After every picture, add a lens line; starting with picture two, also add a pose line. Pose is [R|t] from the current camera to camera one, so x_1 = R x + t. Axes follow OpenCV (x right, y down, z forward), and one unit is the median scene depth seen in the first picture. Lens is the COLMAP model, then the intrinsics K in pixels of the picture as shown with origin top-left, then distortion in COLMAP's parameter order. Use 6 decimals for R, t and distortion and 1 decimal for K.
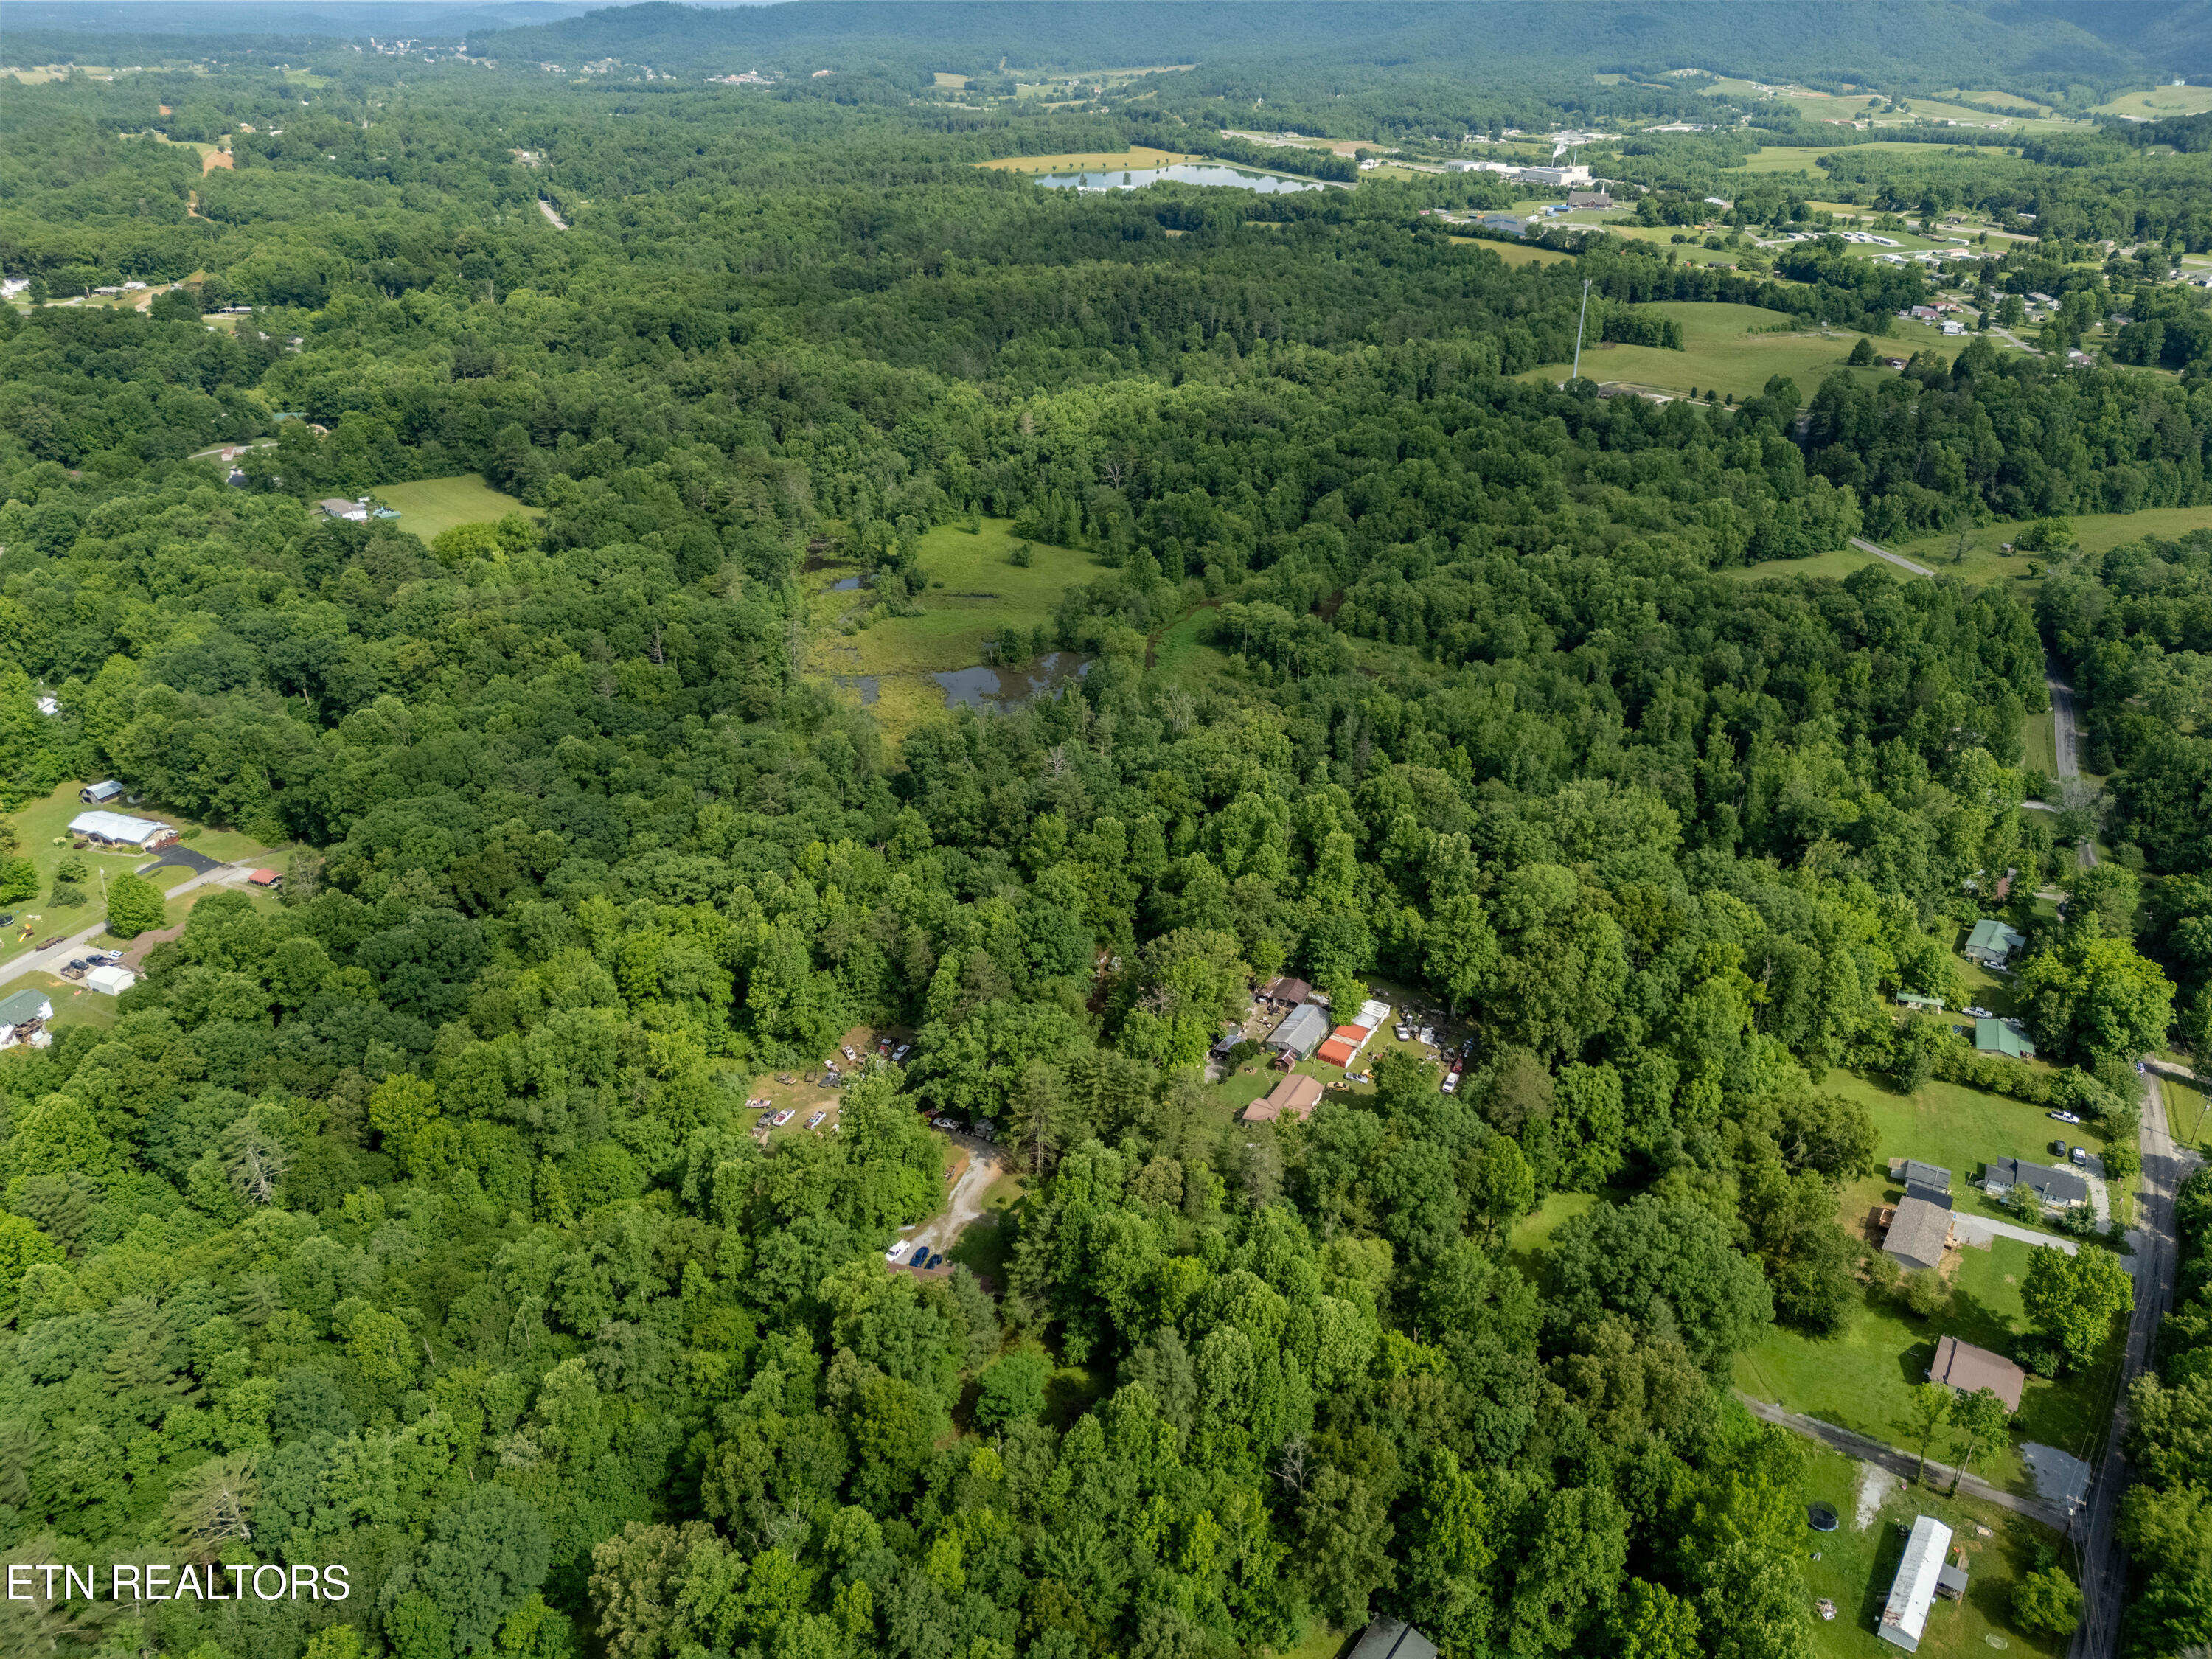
lens RADIAL K [[1618.8, 0, 1106.0], [0, 1618.8, 829.5], [0, 0, 1]] dist [0.056999, -0.049999]
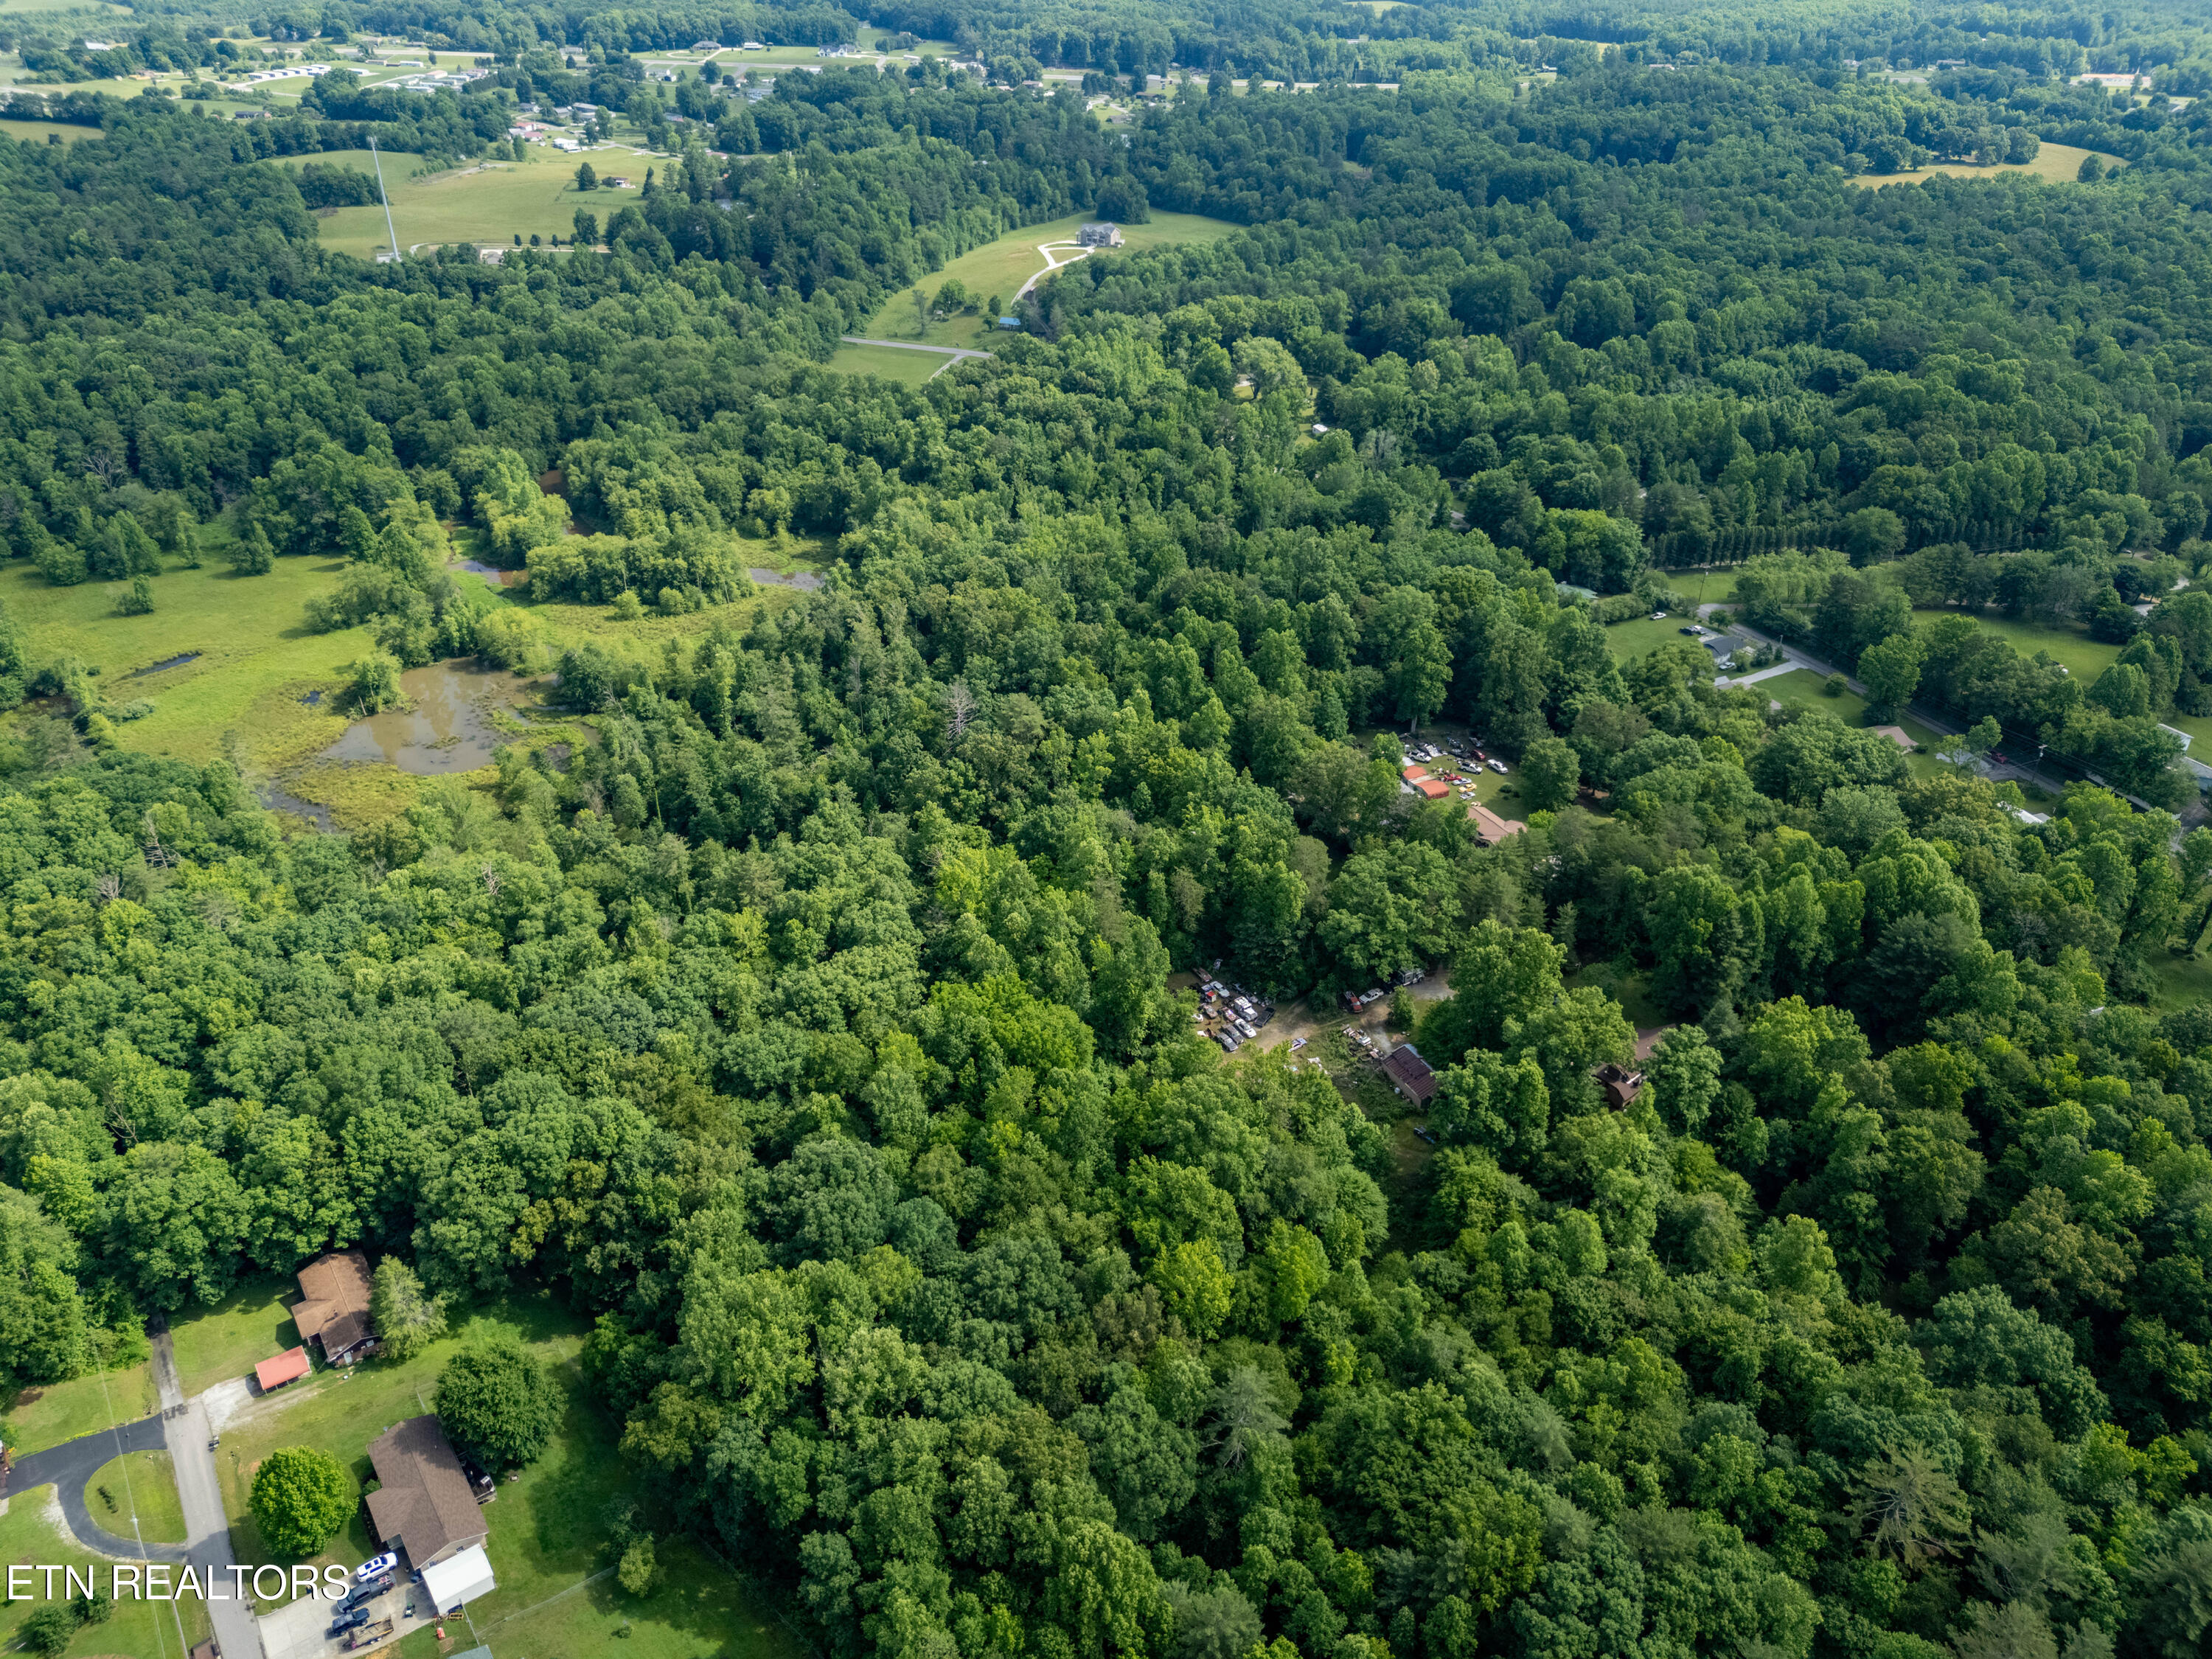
lens RADIAL K [[1618.8, 0, 1106.0], [0, 1618.8, 829.5], [0, 0, 1]] dist [0.056999, -0.049999]
pose [[0.548678, -0.440870, 0.710342, -0.245485], [0.375938, 0.889016, 0.261383, -0.067874], [-0.746741, 0.123630, 0.653524, 0.129412]]
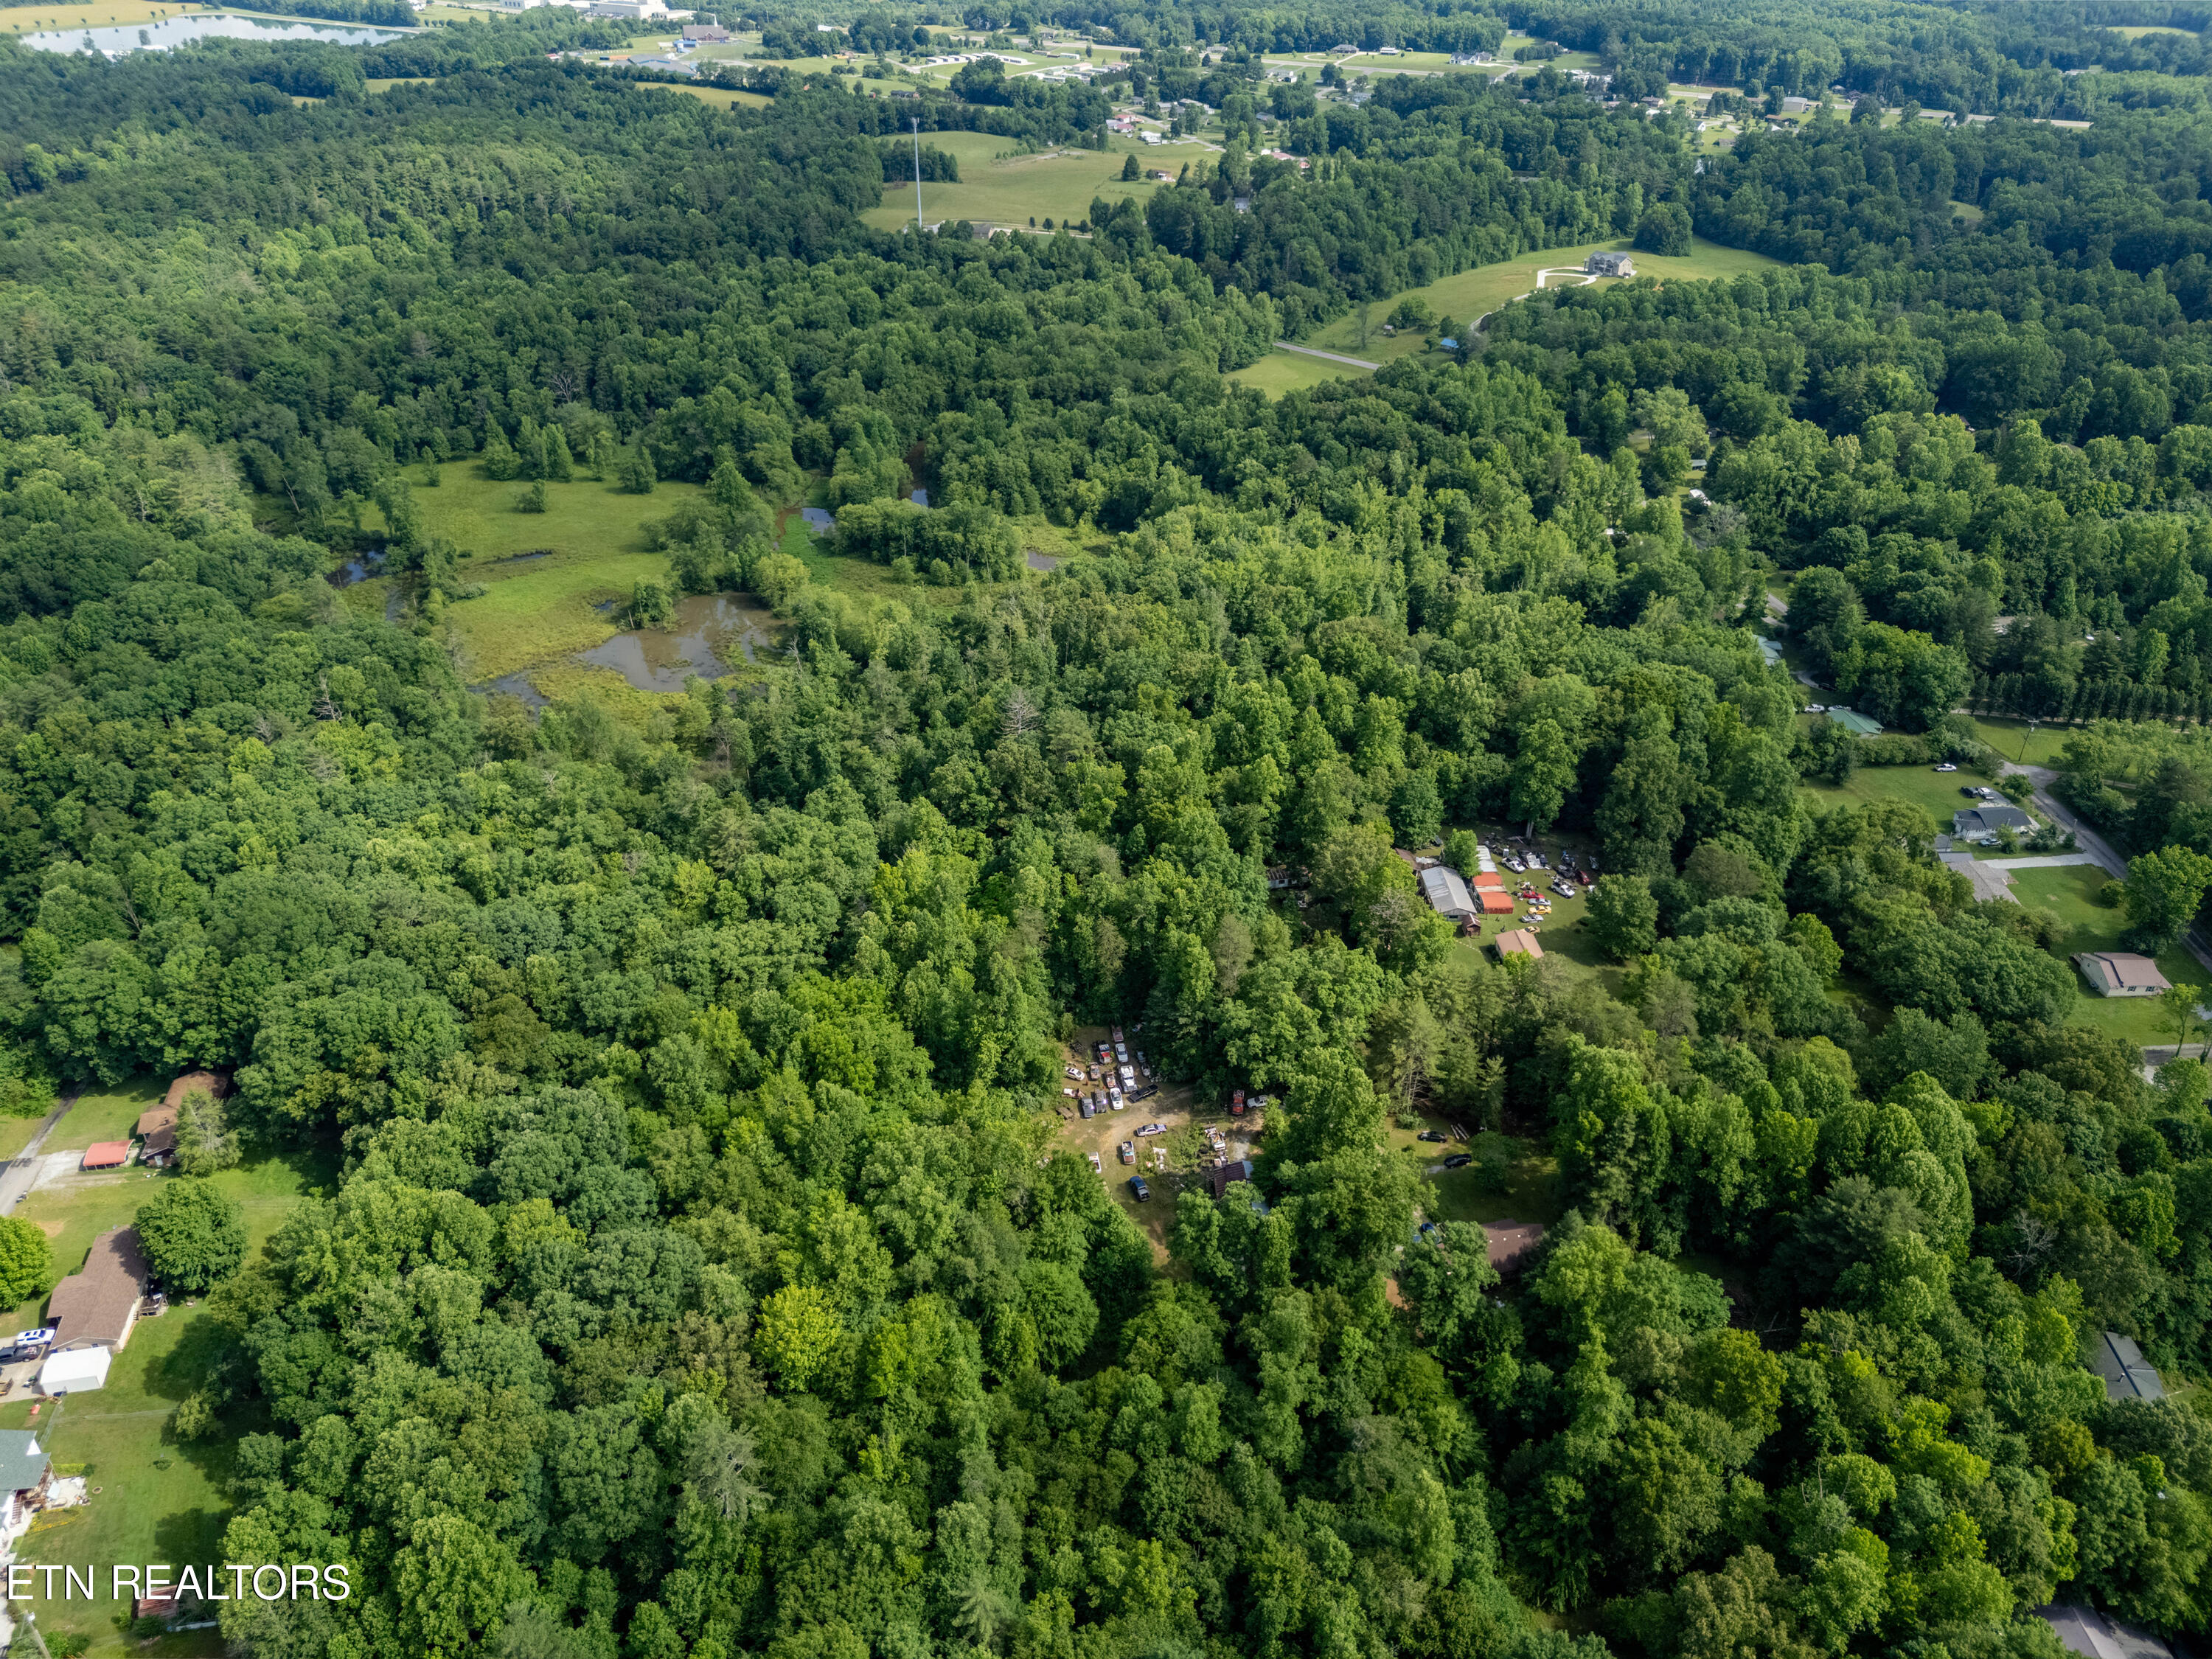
lens RADIAL K [[1618.0, 0, 1106.0], [0, 1618.0, 829.5], [0, 0, 1]] dist [0.069334, -0.065107]
pose [[0.837648, -0.287756, 0.464265, -0.157482], [0.247697, 0.957671, 0.146668, -0.035201], [-0.486818, -0.007859, 0.873468, 0.068434]]
